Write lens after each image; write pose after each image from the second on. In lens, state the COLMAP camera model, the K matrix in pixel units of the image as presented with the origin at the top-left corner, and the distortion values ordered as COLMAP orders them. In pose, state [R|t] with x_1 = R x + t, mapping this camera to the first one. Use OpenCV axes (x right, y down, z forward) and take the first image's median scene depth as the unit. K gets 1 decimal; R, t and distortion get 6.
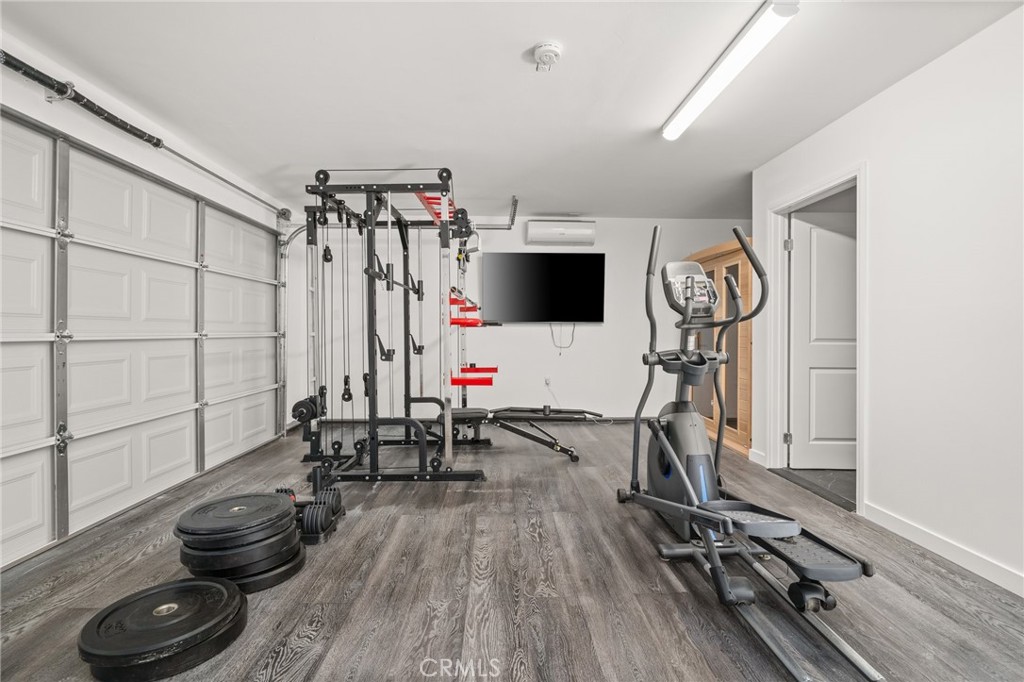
lens RADIAL K [[459.5, 0, 511.5], [0, 459.5, 331.2], [0, 0, 1]] dist [-0.004742, -0.000584]
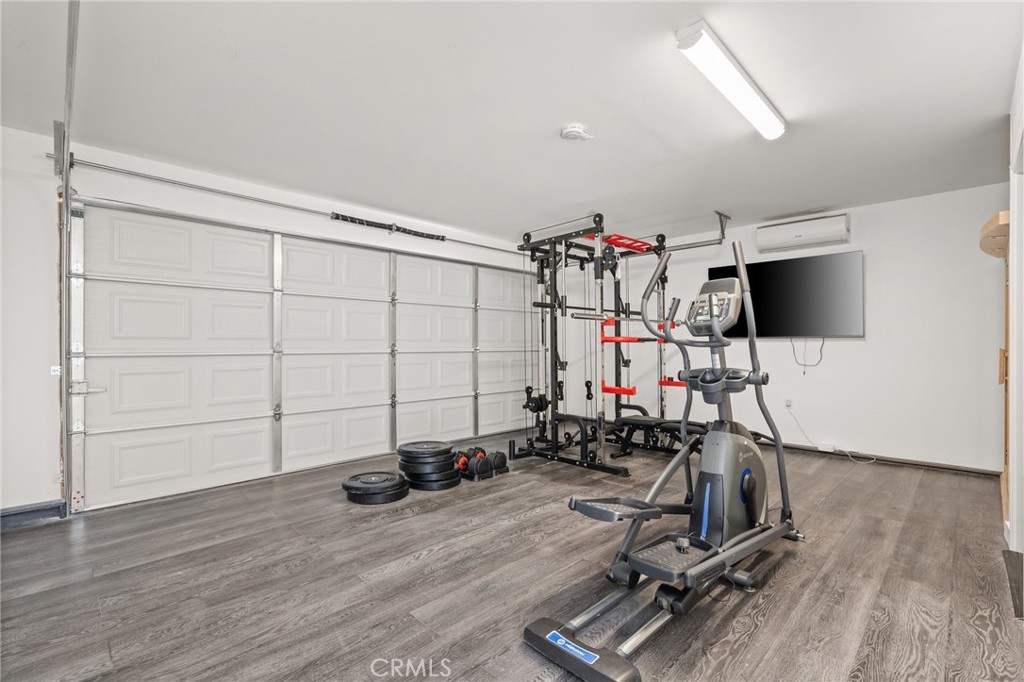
lens RADIAL K [[459.5, 0, 512.9], [0, 459.5, 347.0], [0, 0, 1]] dist [-0.004742, -0.000584]
pose [[0.689180, 0.001964, -0.724587, 0.580806], [0.003378, 0.999977, 0.005923, -0.010196], [0.724582, -0.006530, 0.689158, -0.003129]]
